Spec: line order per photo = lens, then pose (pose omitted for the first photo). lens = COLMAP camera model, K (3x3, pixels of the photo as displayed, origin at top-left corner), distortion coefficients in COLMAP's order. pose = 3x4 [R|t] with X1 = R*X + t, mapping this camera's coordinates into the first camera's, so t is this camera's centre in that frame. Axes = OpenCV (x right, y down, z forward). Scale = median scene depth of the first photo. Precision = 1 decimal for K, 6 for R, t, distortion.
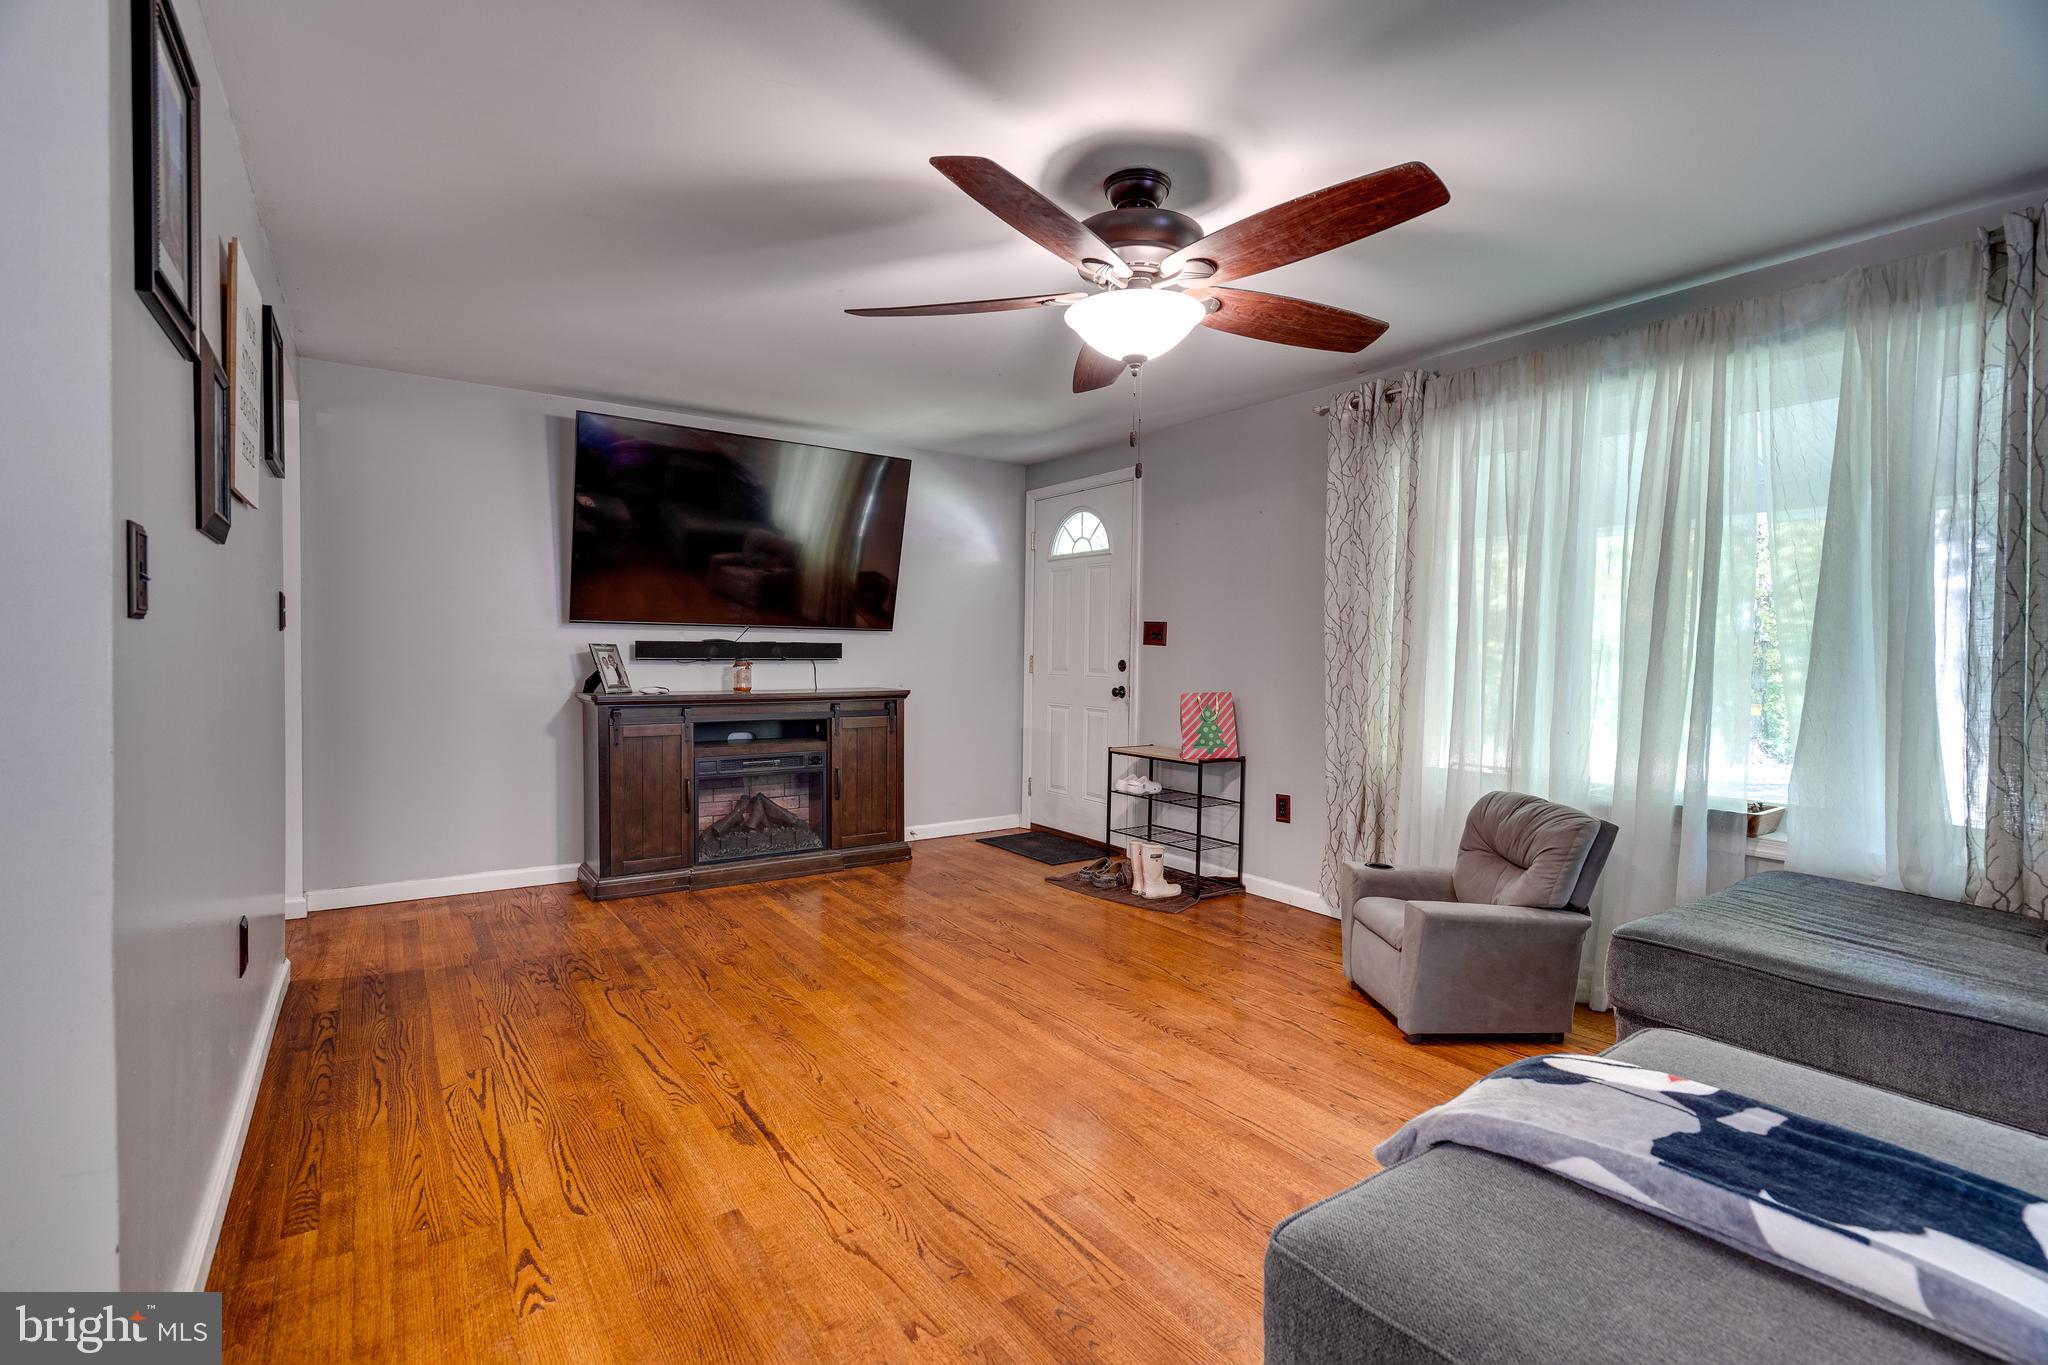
lens RADIAL K [[939.9, 0, 1017.6], [0, 939.9, 668.2], [0, 0, 1]] dist [-0.000170, 0.000455]
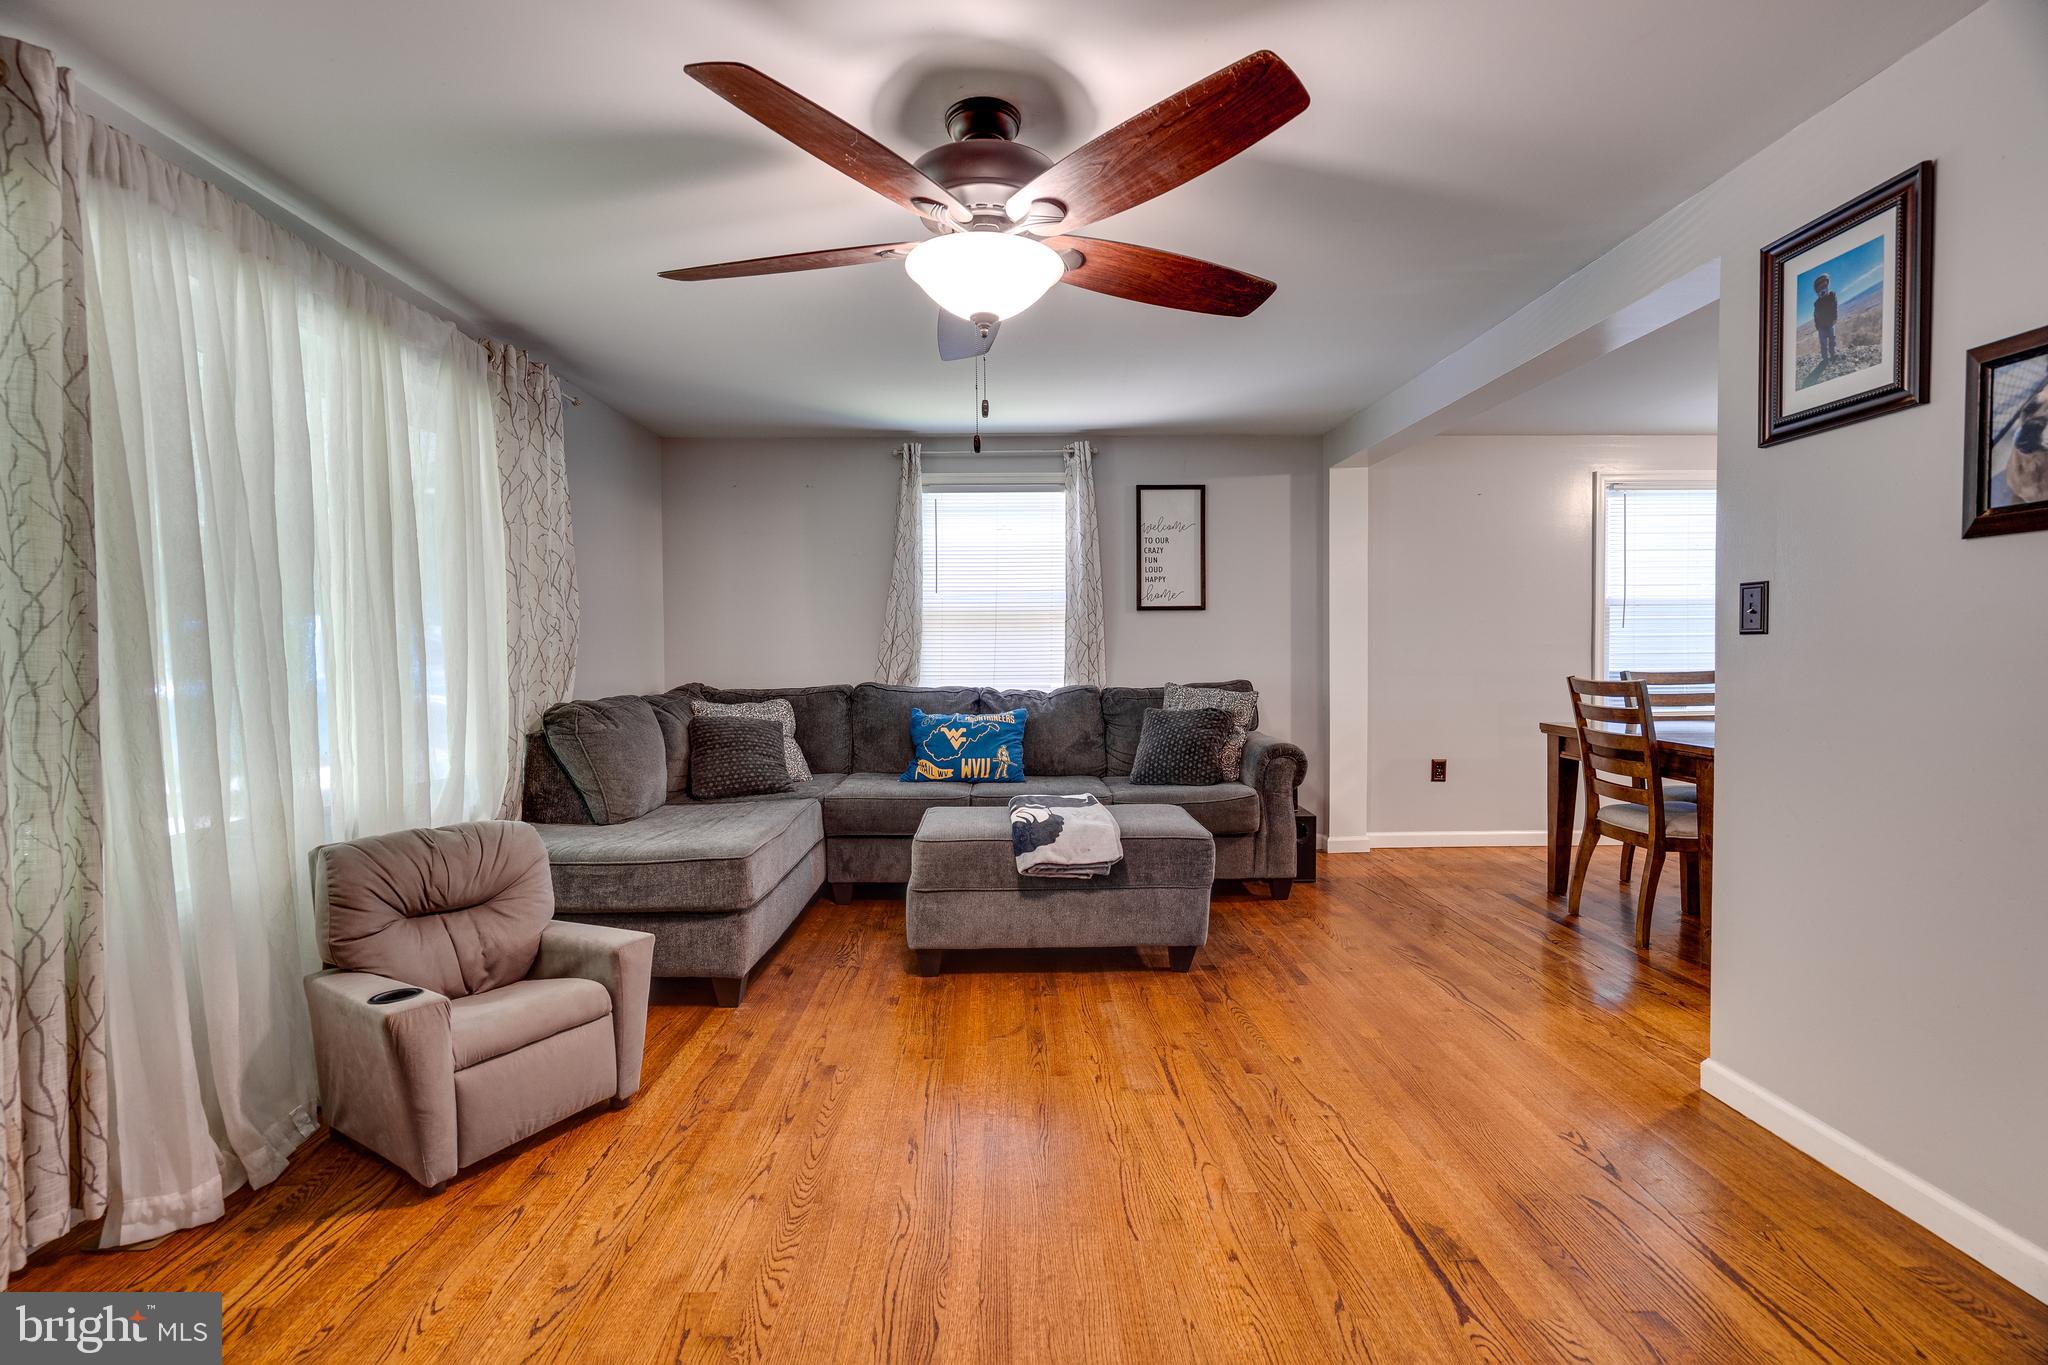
lens RADIAL K [[935.9, 0, 1018.6], [0, 935.9, 657.0], [0, 0, 1]] dist [-0.000954, -0.000386]
pose [[-0.837897, -0.011516, 0.545706, -0.340160], [0.006352, 0.999504, 0.030844, -0.031914], [-0.545791, 0.029310, -0.837409, 1.506148]]
